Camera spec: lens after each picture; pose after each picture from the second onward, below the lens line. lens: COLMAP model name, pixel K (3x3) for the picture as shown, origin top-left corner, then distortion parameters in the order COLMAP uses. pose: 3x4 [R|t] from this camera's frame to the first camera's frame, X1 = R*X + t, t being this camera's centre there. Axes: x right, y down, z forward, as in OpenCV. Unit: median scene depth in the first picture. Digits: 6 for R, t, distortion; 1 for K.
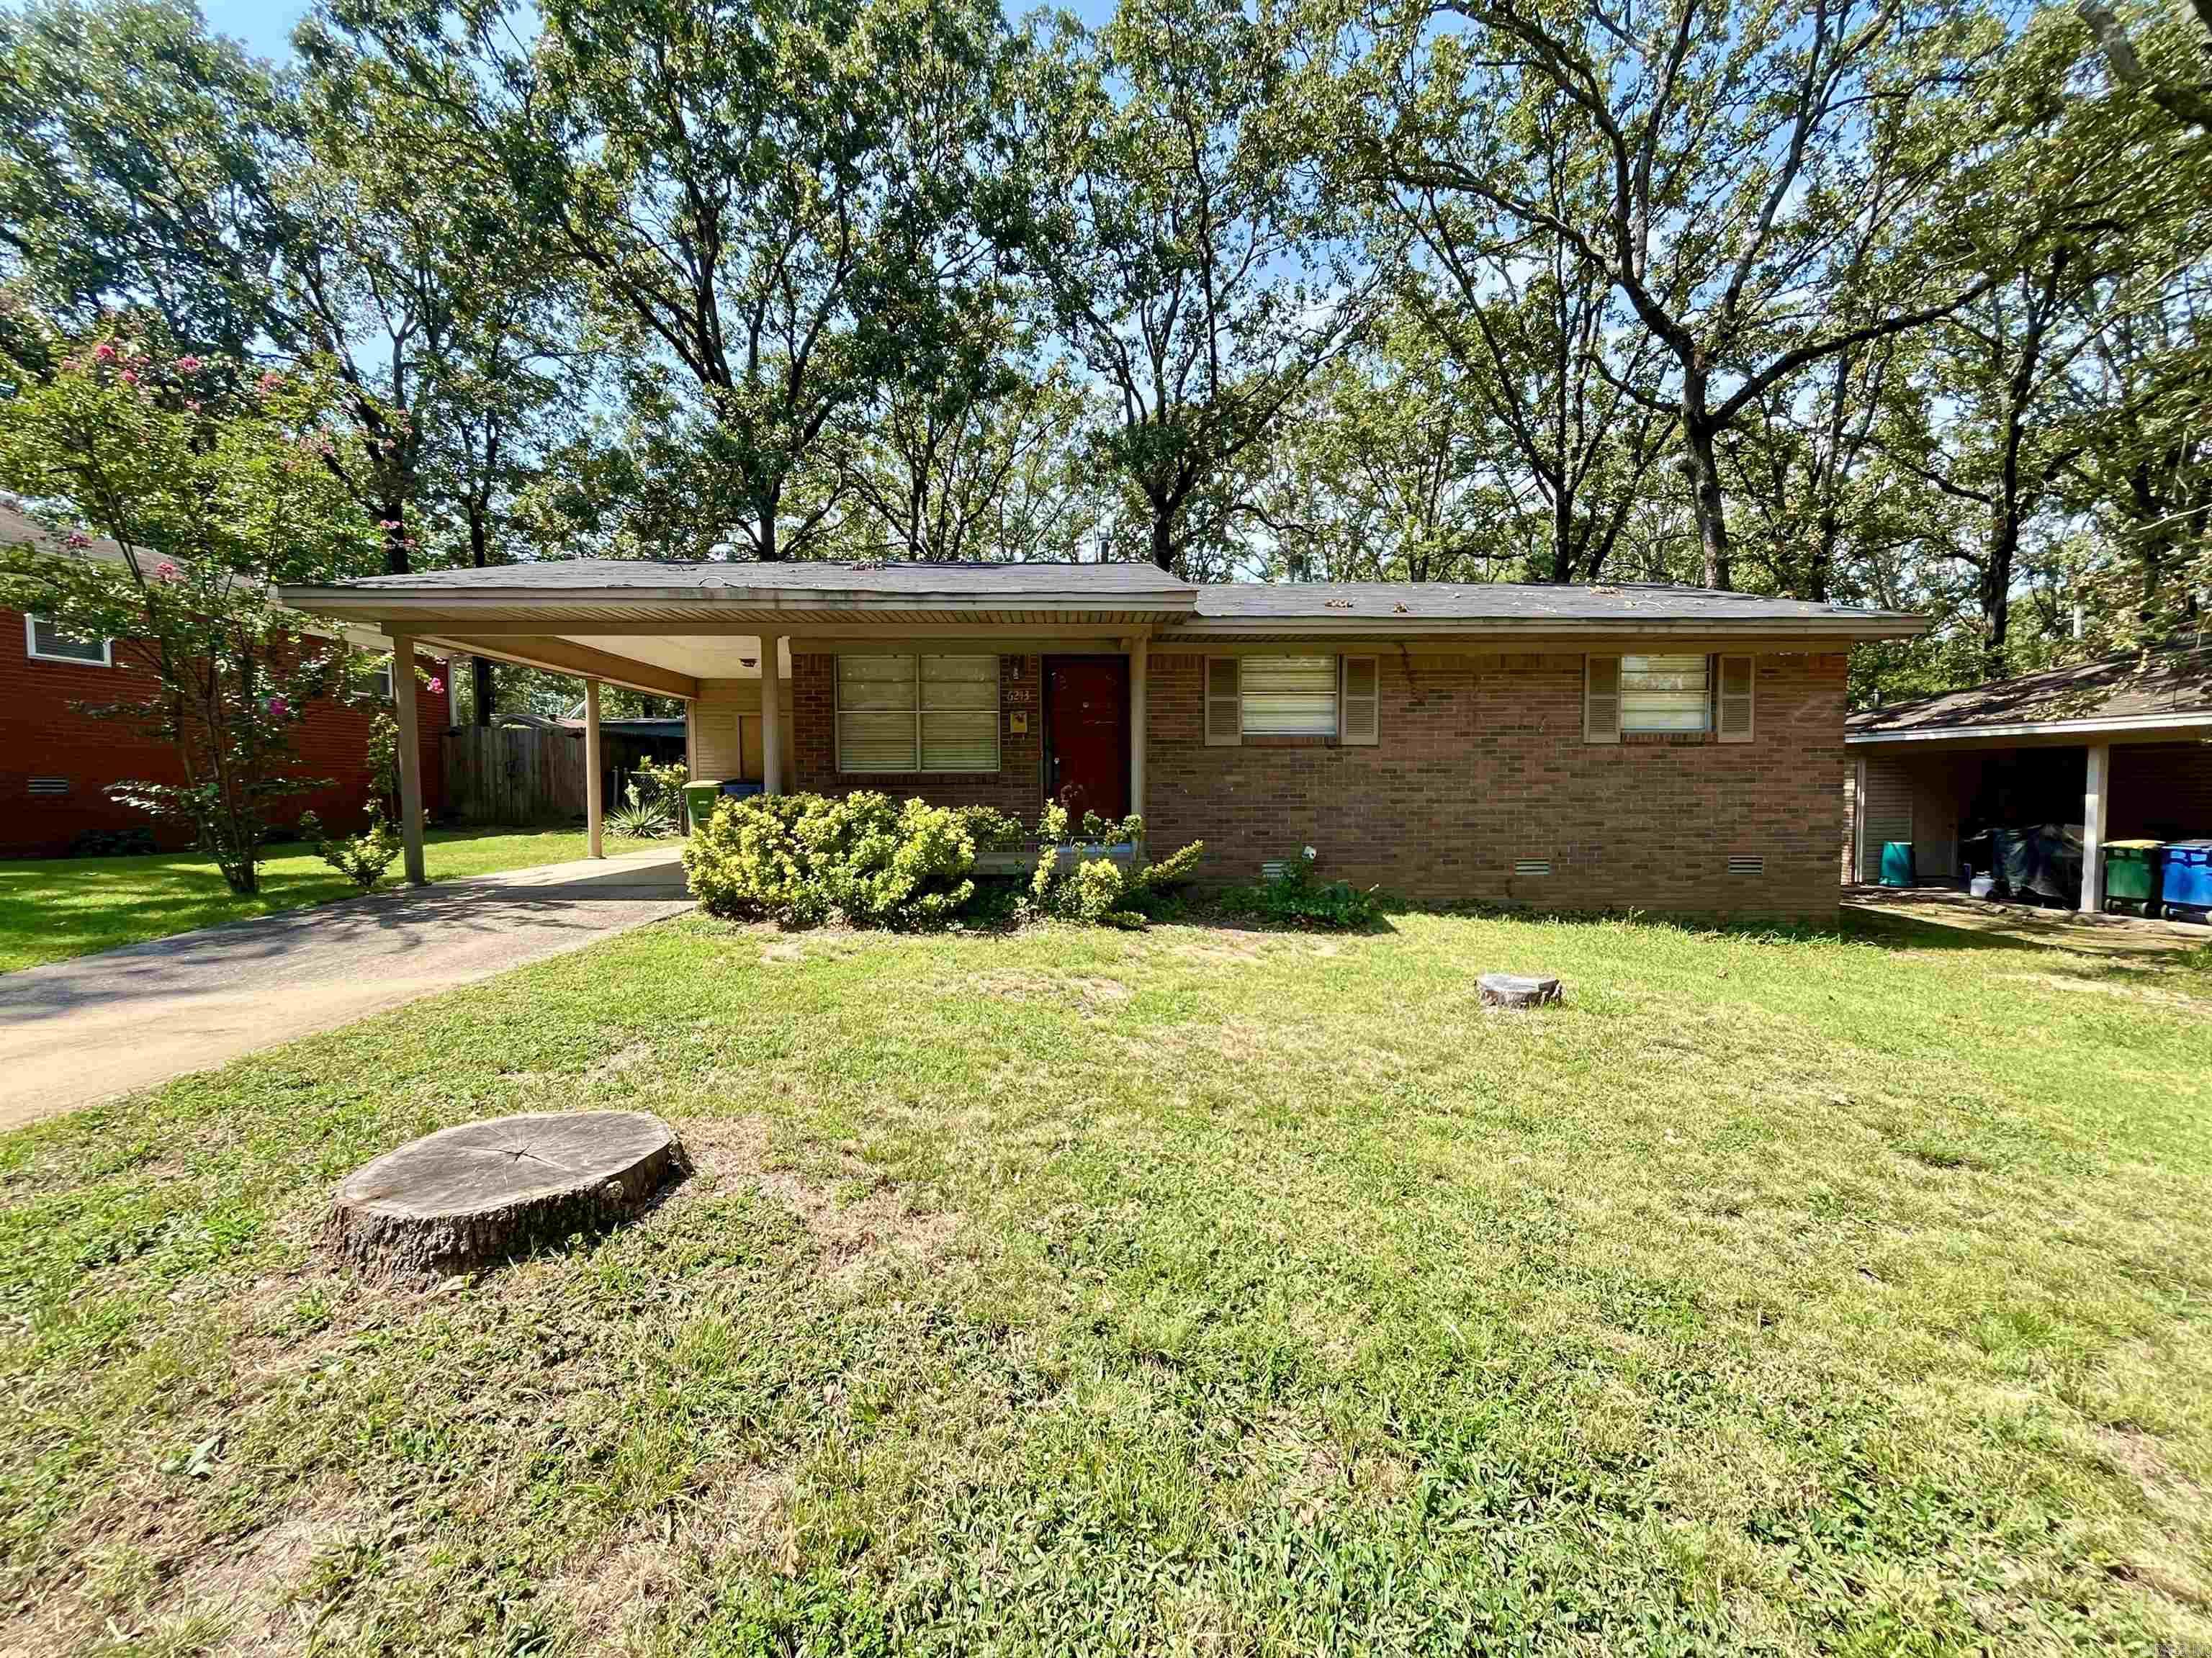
lens RADIAL K [[894.8, 0, 1106.0], [0, 894.8, 829.0], [0, 0, 1]] dist [-0.003781, -0.000319]
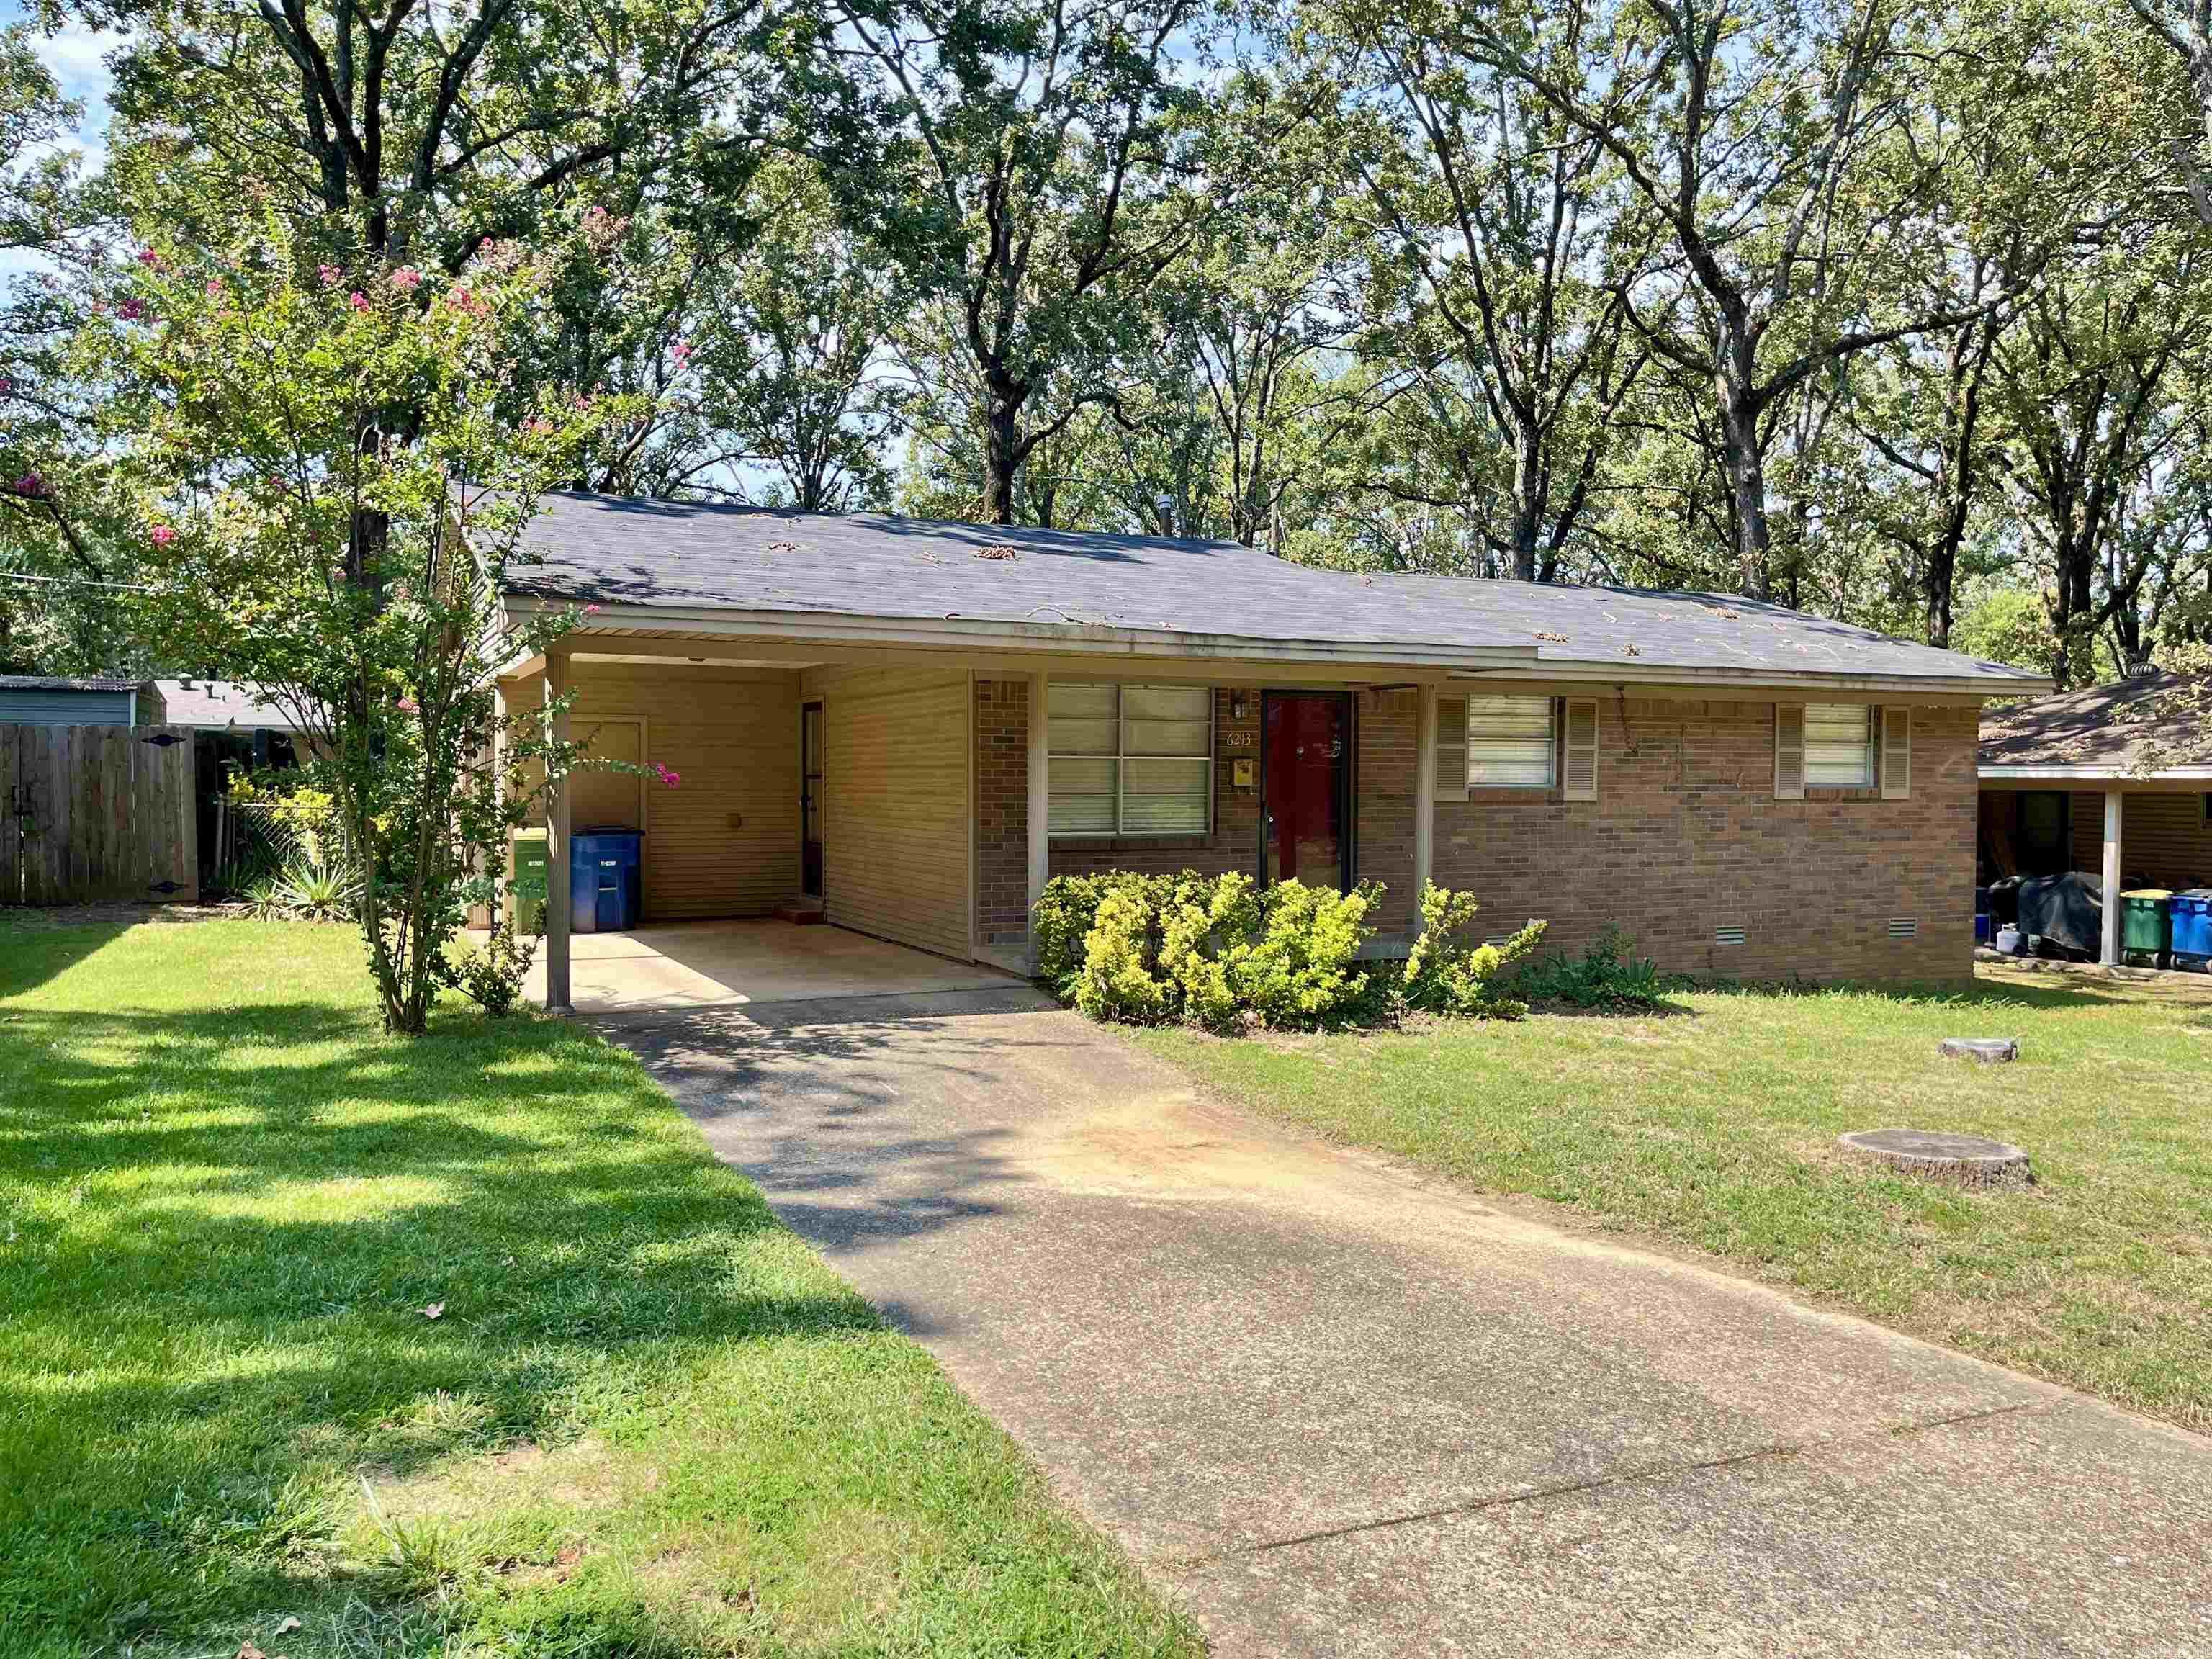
lens RADIAL K [[1622.0, 0, 1106.0], [0, 1622.0, 829.5], [0, 0, 1]] dist [0.004283, -0.006221]
pose [[0.928381, -0.000540, 0.371630, -0.724894], [0.005700, 0.999902, -0.012786, -0.047524], [-0.371587, 0.013989, 0.928293, -0.297246]]
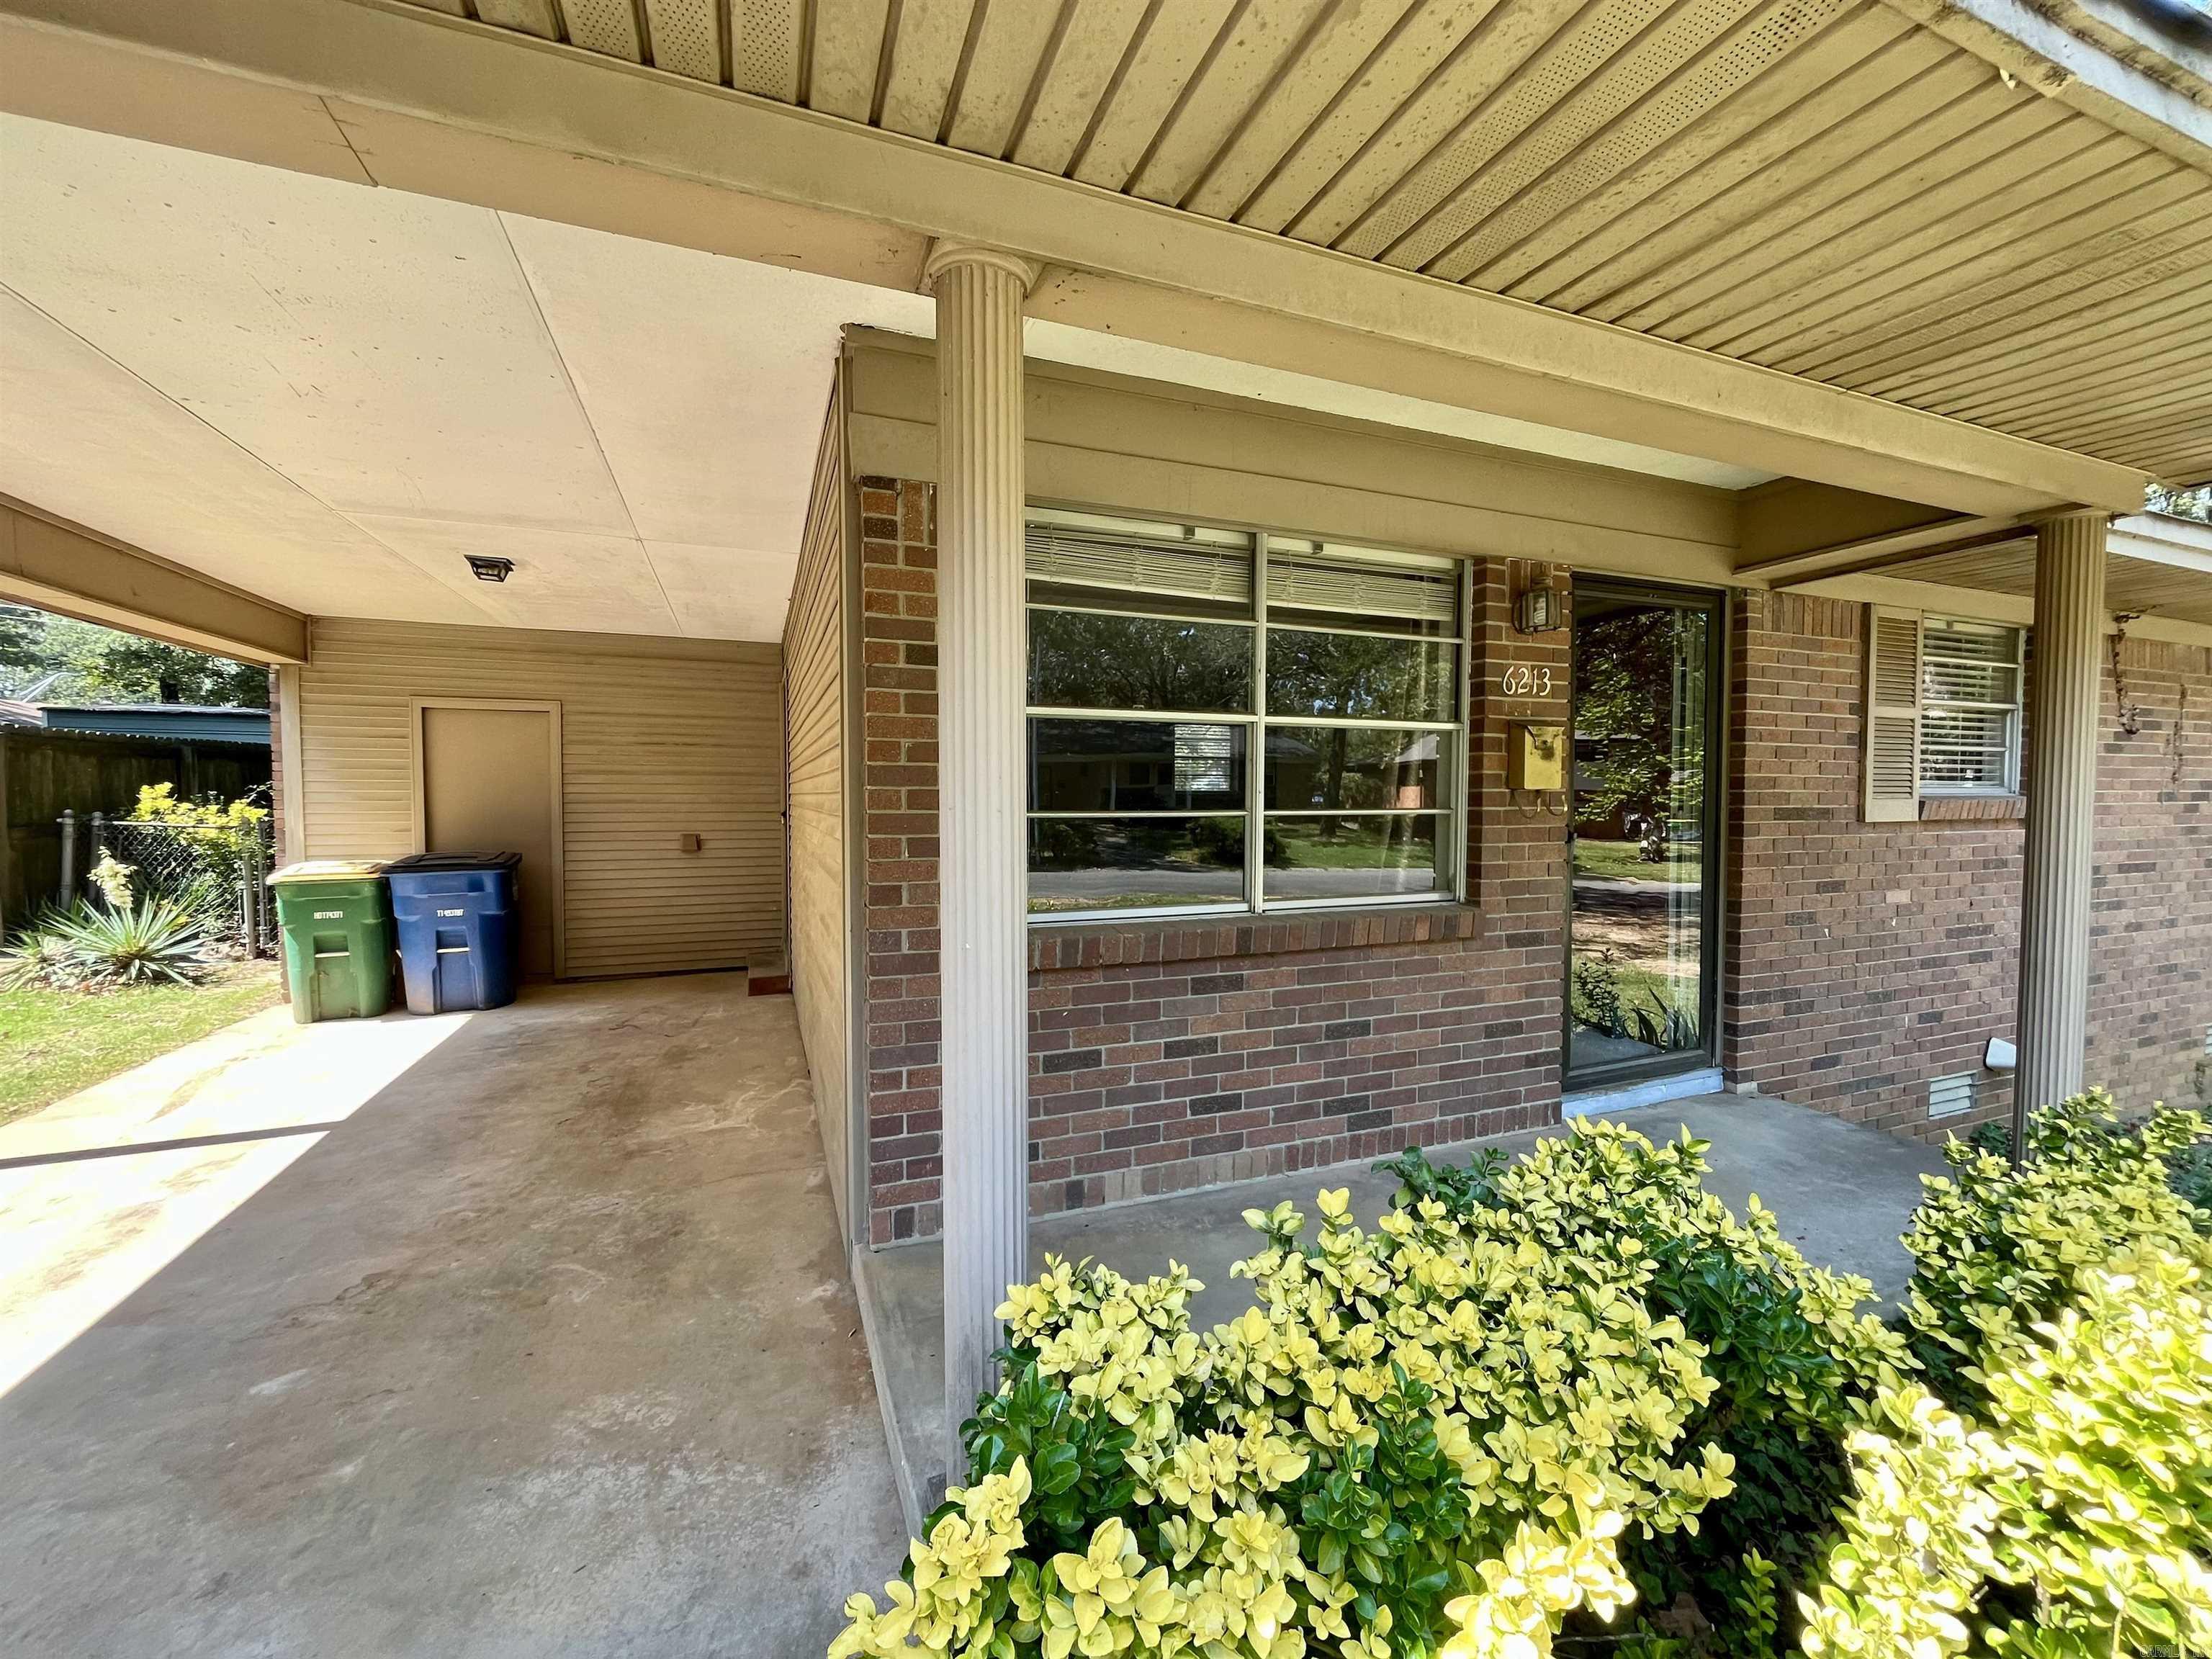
lens RADIAL K [[894.8, 0, 1106.0], [0, 894.8, 829.5], [0, 0, 1]] dist [-0.003781, -0.000319]
pose [[0.944705, -0.006378, 0.327860, -0.351431], [0.009618, 0.999920, -0.008263, -0.087821], [-0.327781, 0.010959, 0.944690, 0.704748]]
